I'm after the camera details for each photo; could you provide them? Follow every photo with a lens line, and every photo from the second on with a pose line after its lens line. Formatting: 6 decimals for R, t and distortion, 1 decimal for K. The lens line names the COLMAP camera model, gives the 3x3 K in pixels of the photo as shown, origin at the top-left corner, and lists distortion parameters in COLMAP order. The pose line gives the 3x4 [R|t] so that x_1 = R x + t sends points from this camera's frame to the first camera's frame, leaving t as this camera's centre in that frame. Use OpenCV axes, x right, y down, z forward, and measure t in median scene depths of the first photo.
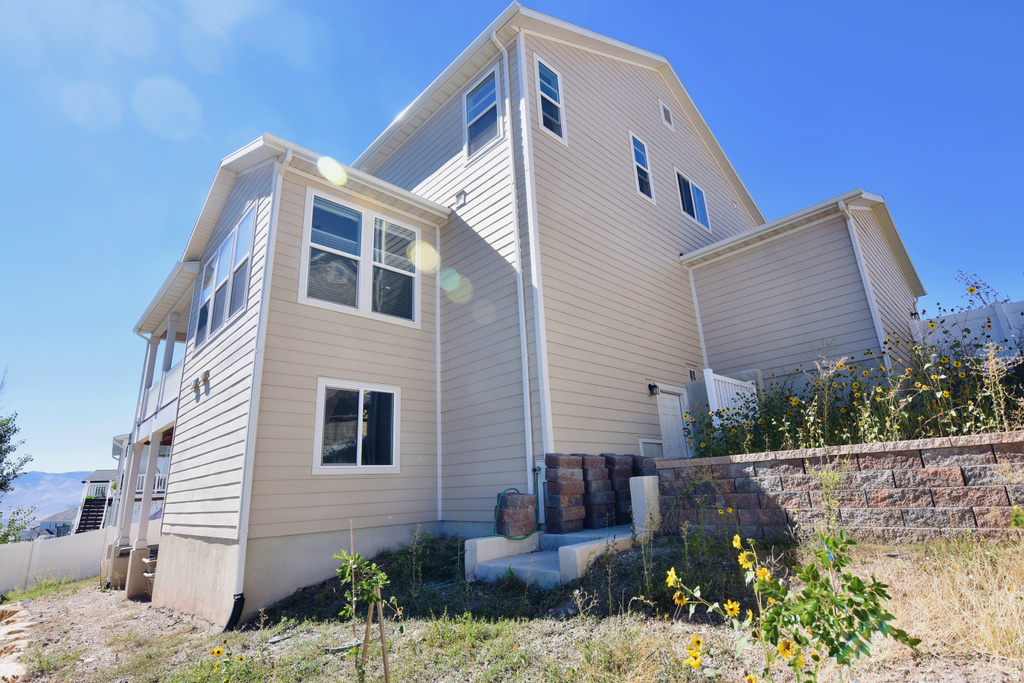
lens RADIAL K [[493.7, 0, 512.8], [0, 493.7, 339.1], [0, 0, 1]] dist [-0.008374, -0.009377]
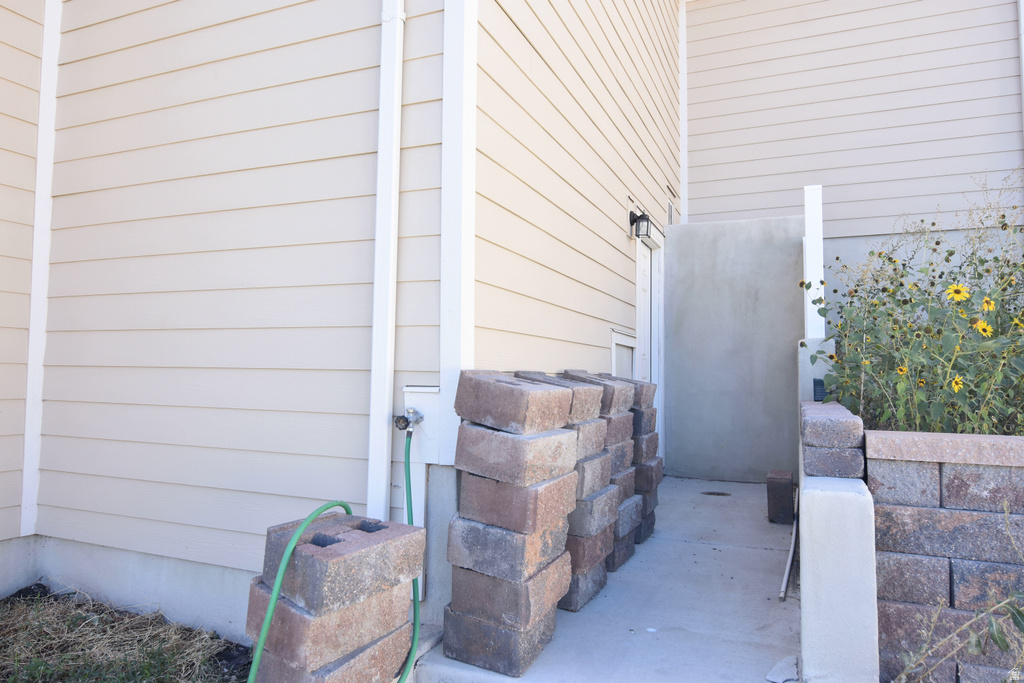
lens RADIAL K [[681.1, 0, 512.0], [0, 681.1, 341.5], [0, 0, 1]] dist [0.000960, -0.000497]
pose [[0.916824, 0.080405, 0.391112, -0.053970], [-0.171114, 0.964130, 0.202910, 0.130395], [-0.360768, -0.252958, 0.897696, 0.633894]]
